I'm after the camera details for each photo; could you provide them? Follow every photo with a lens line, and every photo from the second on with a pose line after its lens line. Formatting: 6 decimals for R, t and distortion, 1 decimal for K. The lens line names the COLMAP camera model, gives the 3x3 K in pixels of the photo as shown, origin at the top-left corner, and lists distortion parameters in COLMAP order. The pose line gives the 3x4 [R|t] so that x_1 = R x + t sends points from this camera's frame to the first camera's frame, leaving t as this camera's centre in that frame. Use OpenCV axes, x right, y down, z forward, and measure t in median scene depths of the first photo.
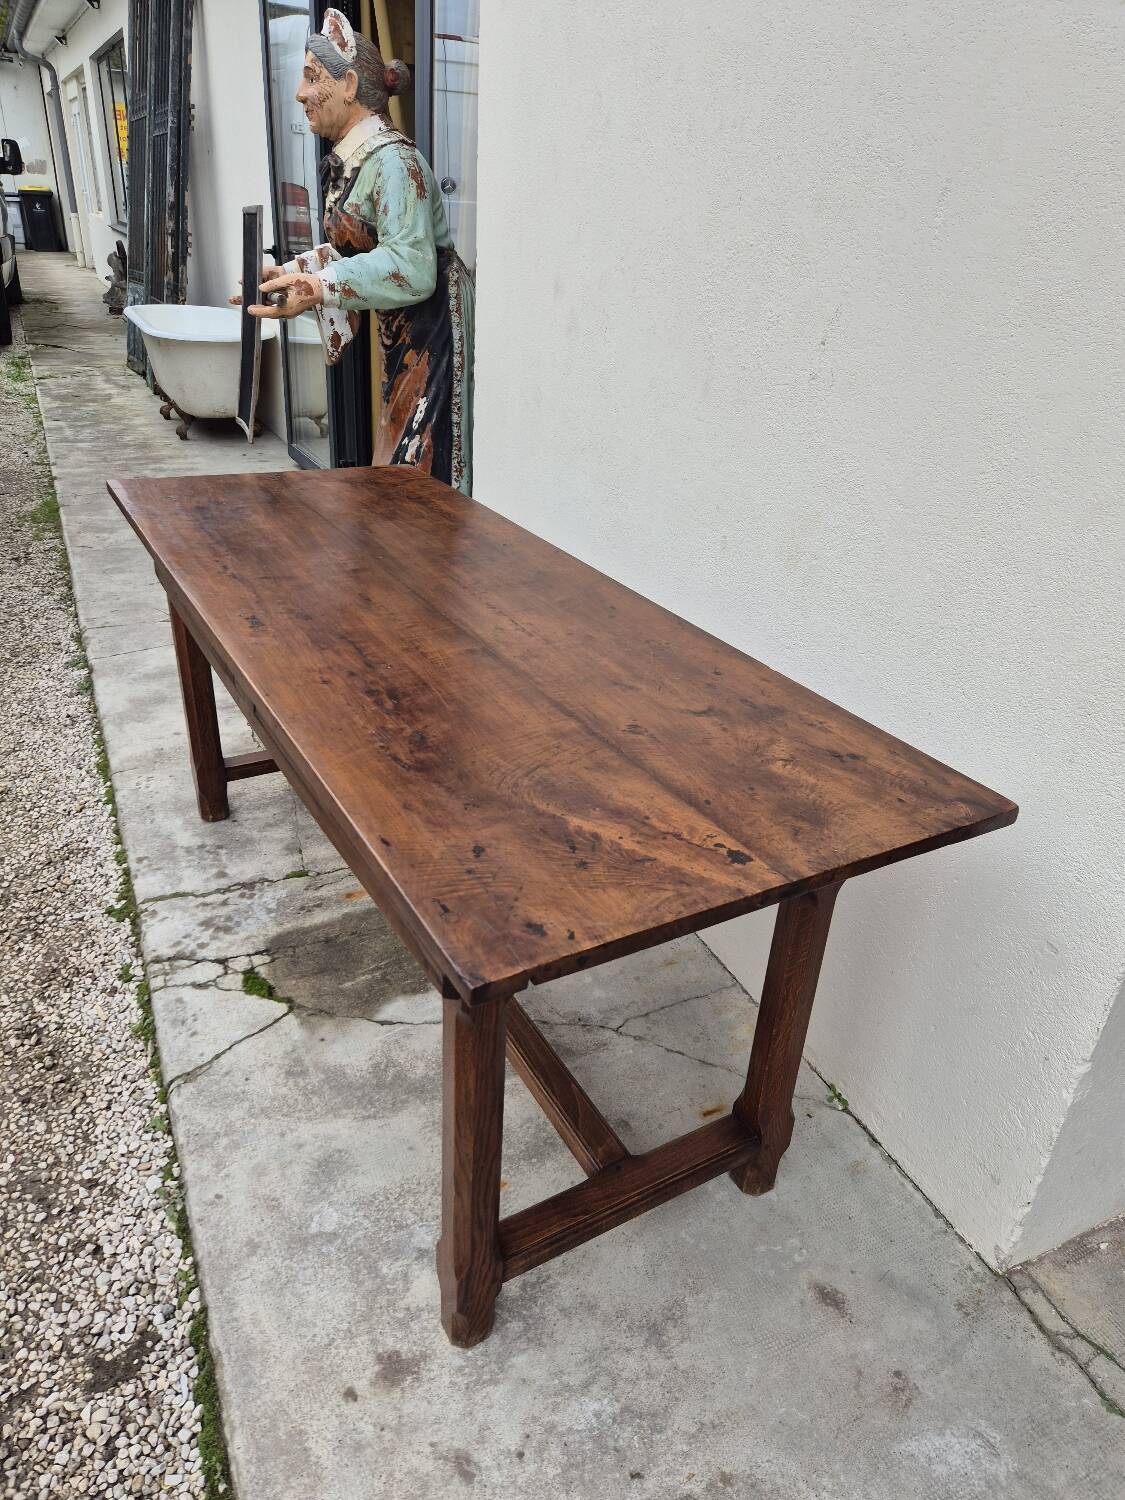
lens RADIAL K [[1010.5, 0, 571.2], [0, 1010.5, 756.8], [0, 0, 1]] dist [0.072977, -0.060504]
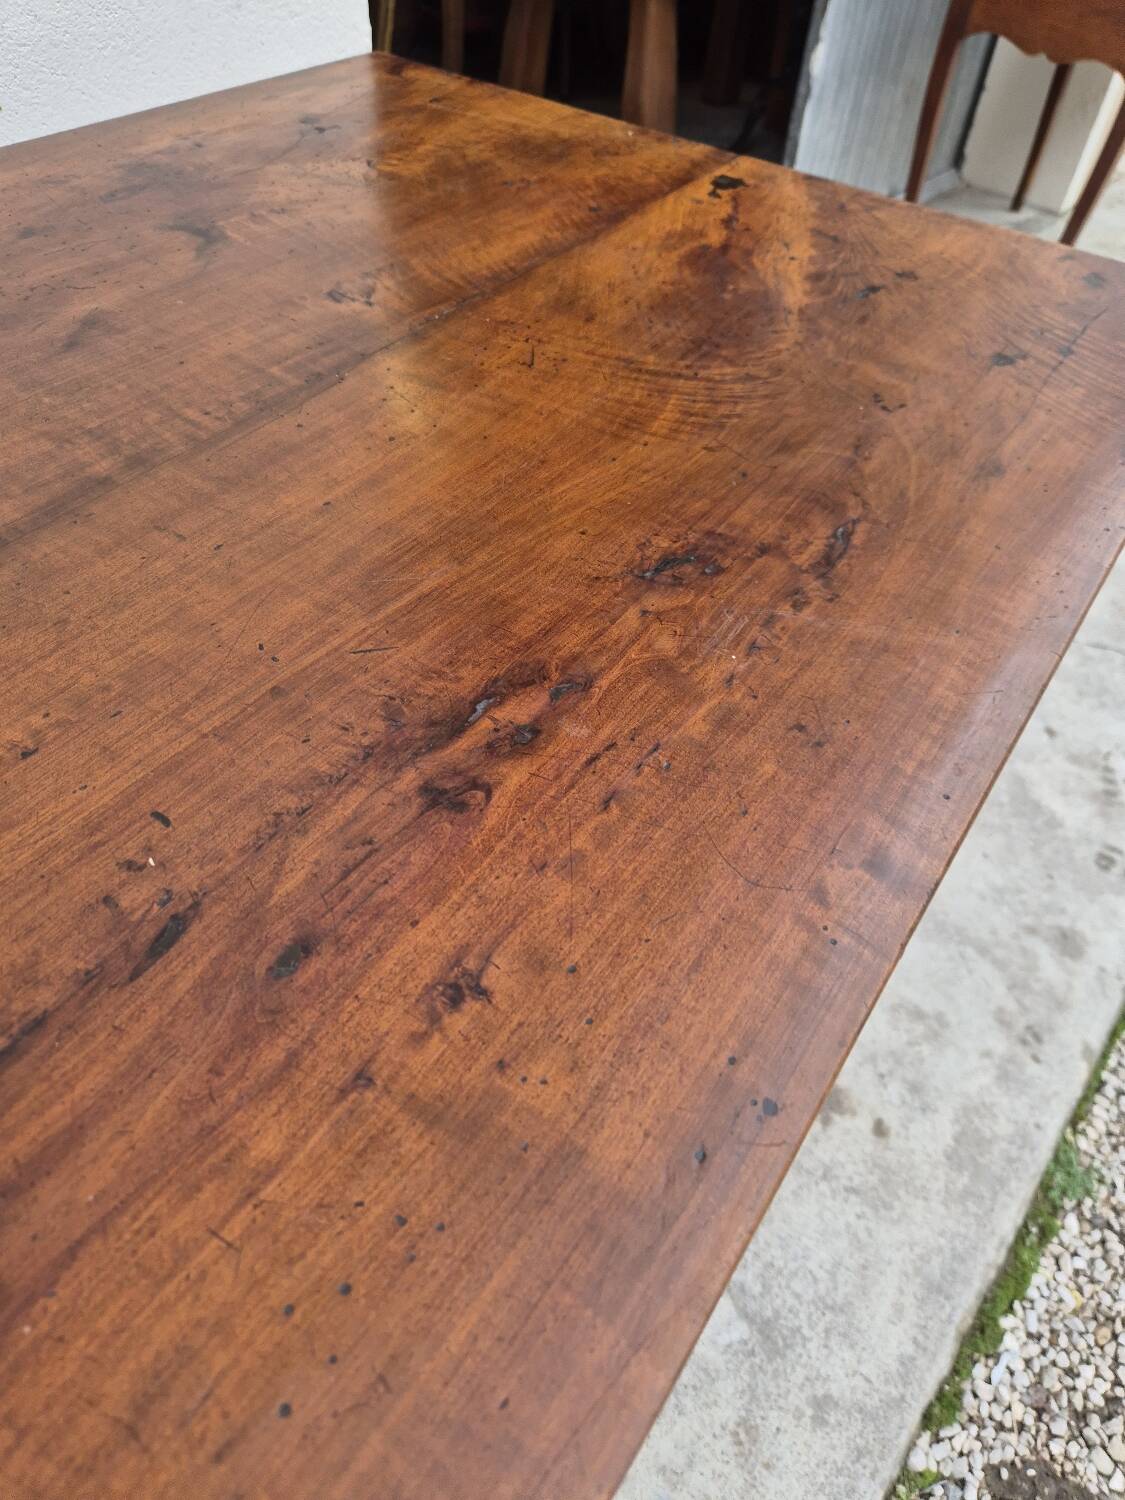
lens RADIAL K [[1026.0, 0, 551.4], [0, 1026.0, 753.3], [0, 0, 1]] dist [0.052941, -0.051335]
pose [[-0.412646, -0.720010, 0.557951, -0.234424], [0.344547, 0.443647, 0.827324, -0.181562], [-0.843215, 0.533632, 0.065008, 0.678073]]
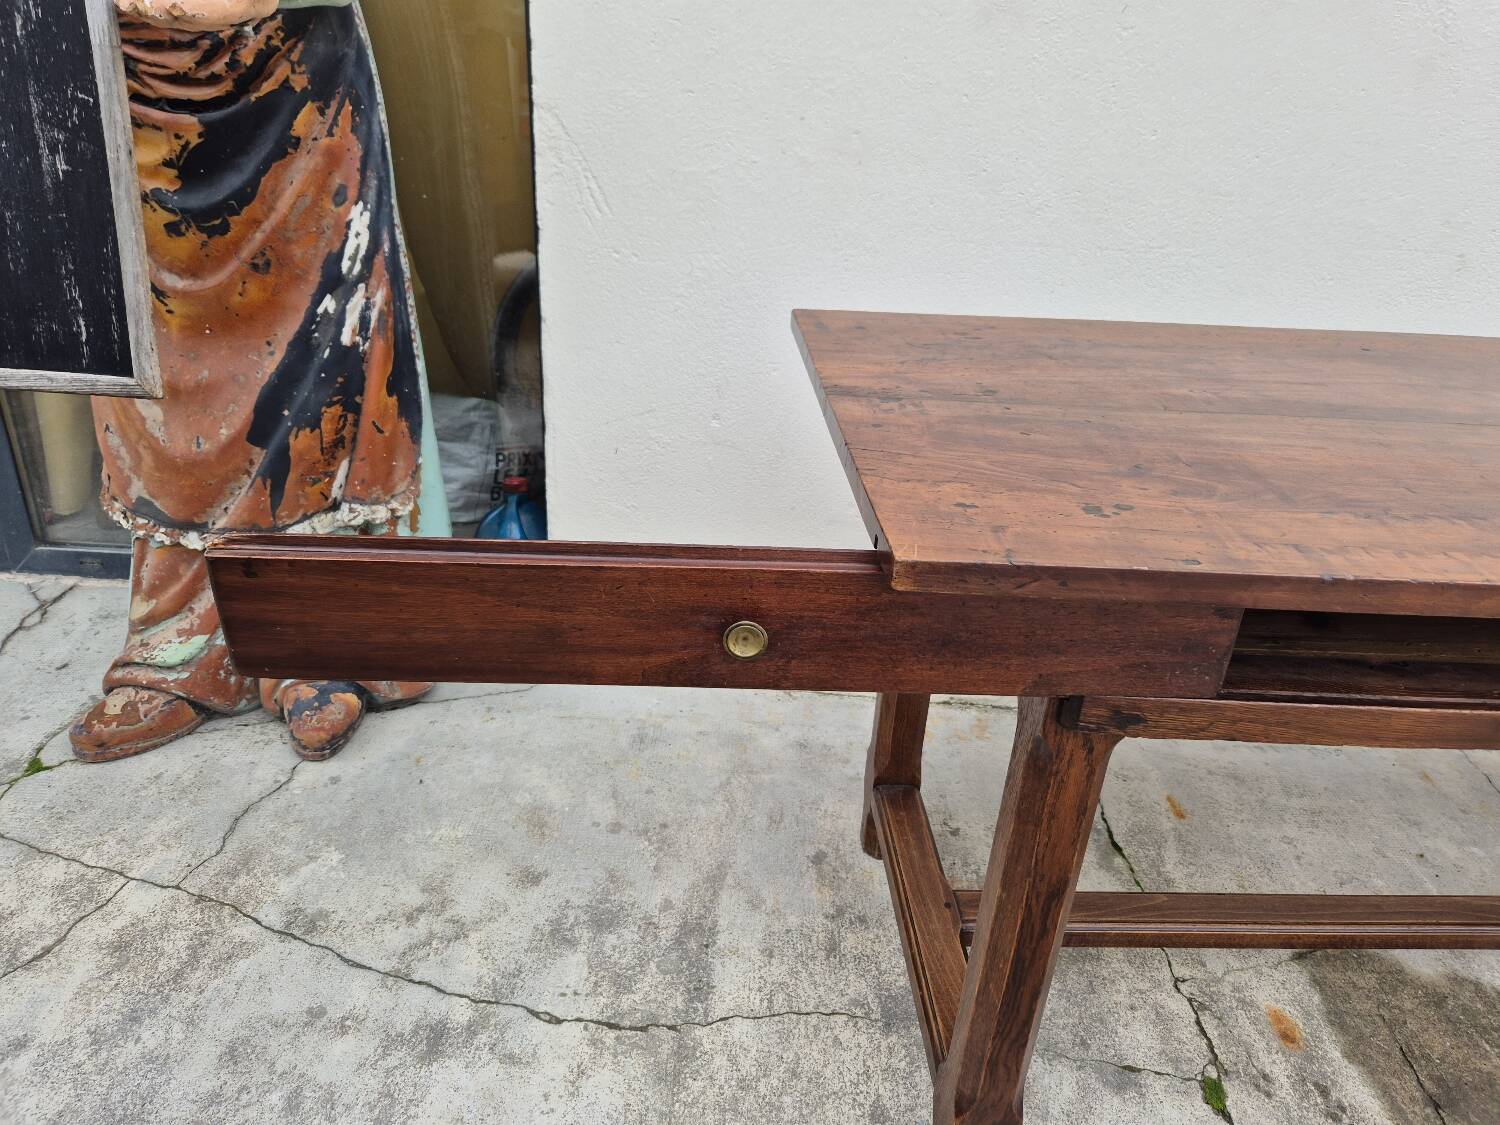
lens RADIAL K [[1010.5, 0, 758.6], [0, 1010.5, 551.0], [0, 0, 1]] dist [0.072977, -0.060504]
pose [[0.454867, -0.415808, 0.787528, -0.788191], [0.390601, 0.887860, 0.243177, -0.404441], [-0.800329, 0.196996, 0.566273, 0.985958]]
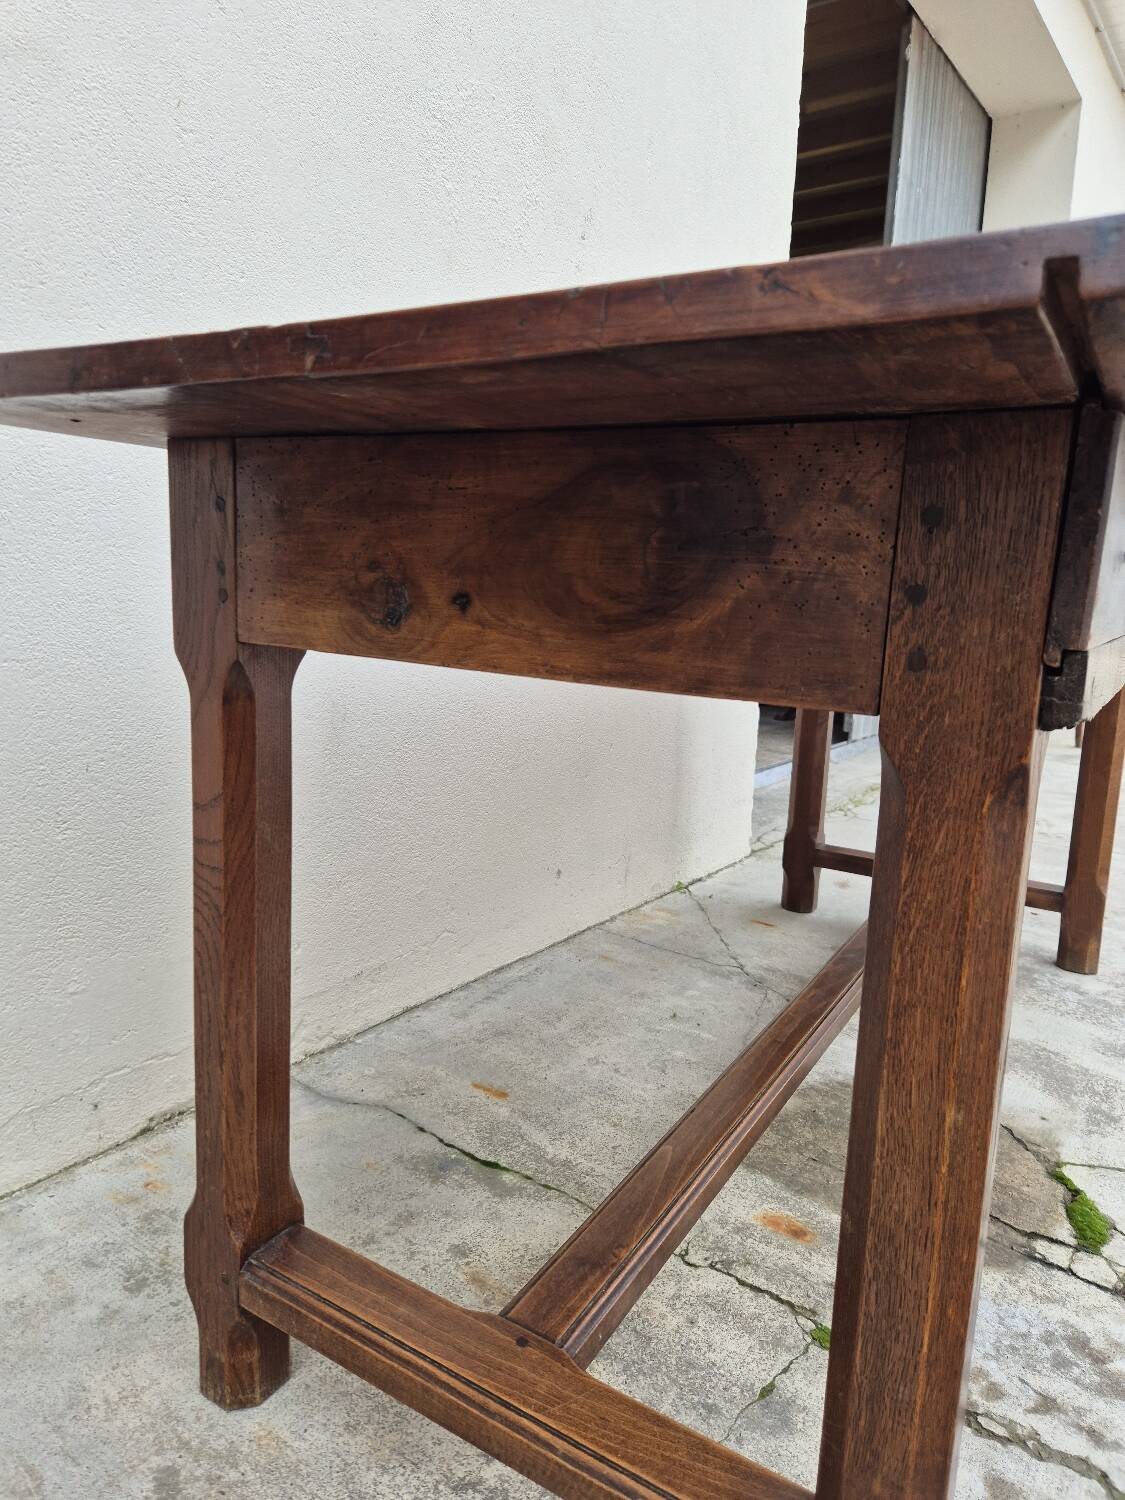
lens RADIAL K [[1010.5, 0, 553.9], [0, 1010.5, 729.6], [0, 0, 1]] dist [0.072977, -0.060504]
pose [[-0.473764, -0.214368, 0.854163, -0.598764], [0.358287, 0.839102, 0.409313, -0.337663], [-0.804474, 0.499954, -0.320731, 1.293409]]
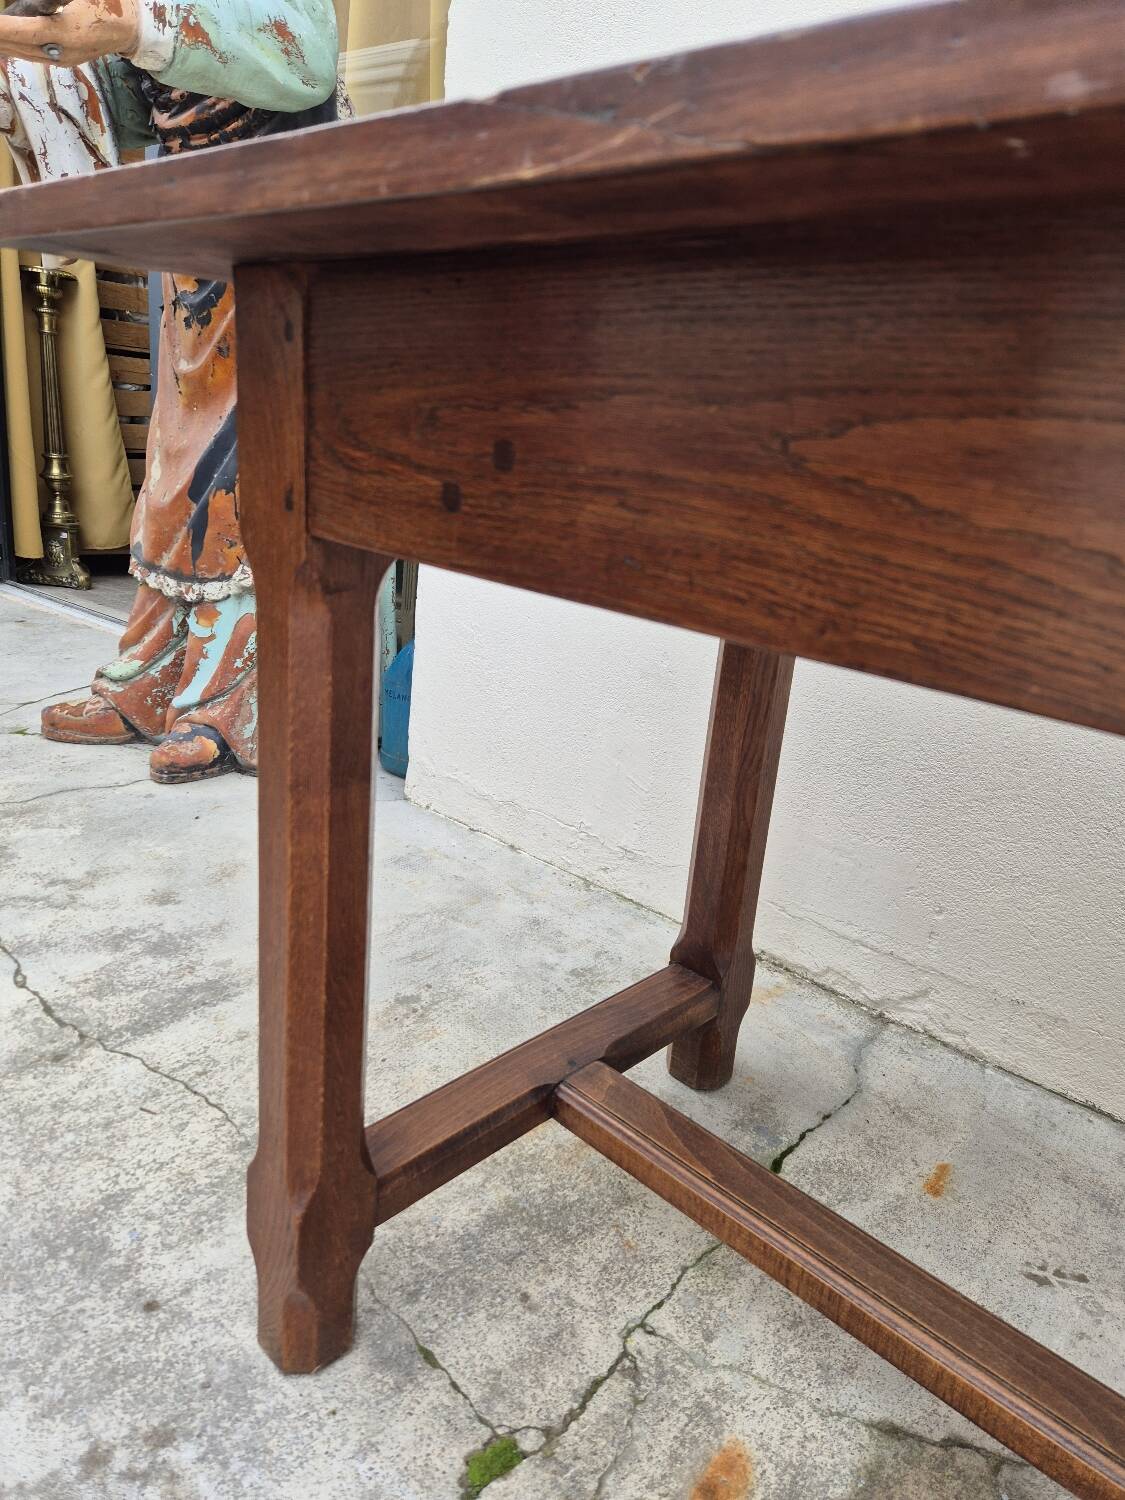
lens RADIAL K [[1010.5, 0, 560.6], [0, 1010.5, 738.0], [0, 0, 1]] dist [0.072977, -0.060504]
pose [[0.906818, -0.099967, 0.409497, -0.418080], [0.163880, 0.978656, -0.123996, -0.062795], [-0.388362, 0.179551, 0.903846, 0.798470]]
